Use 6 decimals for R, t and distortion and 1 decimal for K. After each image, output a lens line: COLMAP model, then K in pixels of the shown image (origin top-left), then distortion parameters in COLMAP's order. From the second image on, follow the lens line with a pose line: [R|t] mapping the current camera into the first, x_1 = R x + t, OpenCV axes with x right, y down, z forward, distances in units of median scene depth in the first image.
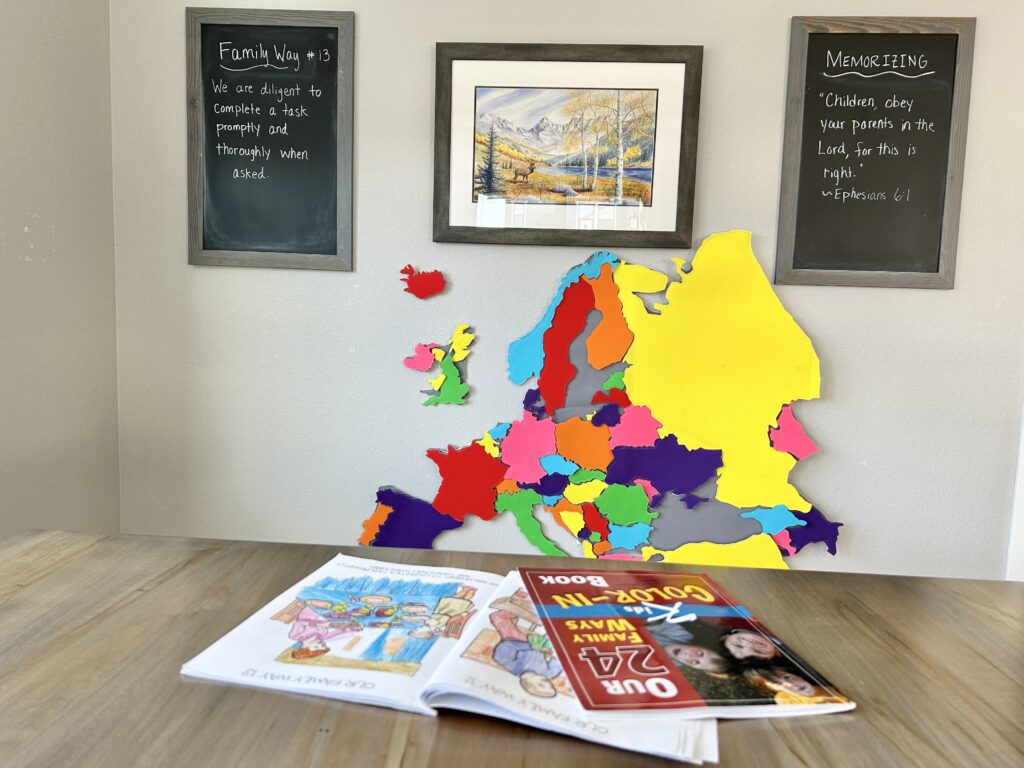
lens RADIAL K [[789.1, 0, 515.0], [0, 789.1, 384.0], [0, 0, 1]] dist [0.003315, 0.022890]
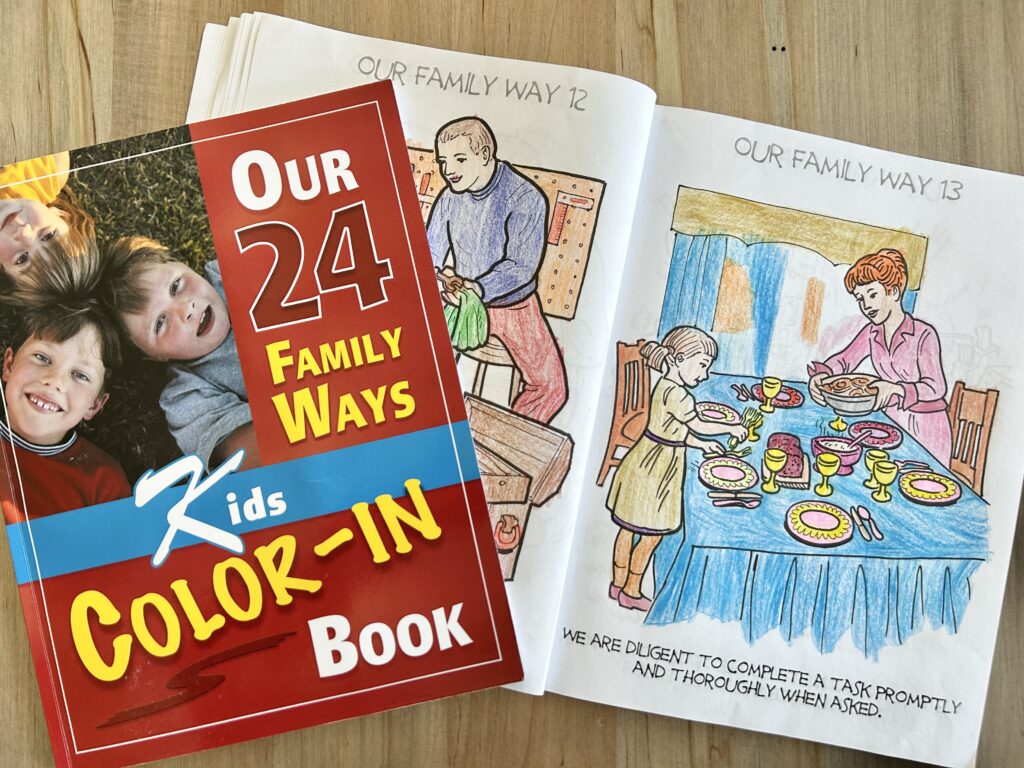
lens RADIAL K [[789.1, 0, 511.7], [0, 789.1, 384.2], [0, 0, 1]] dist [0.003315, 0.022890]
pose [[-0.997582, 0.043159, -0.054479, 0.028834], [-0.057557, -0.073615, 0.995624, -0.187458], [0.038959, 0.996352, 0.075921, 0.930778]]
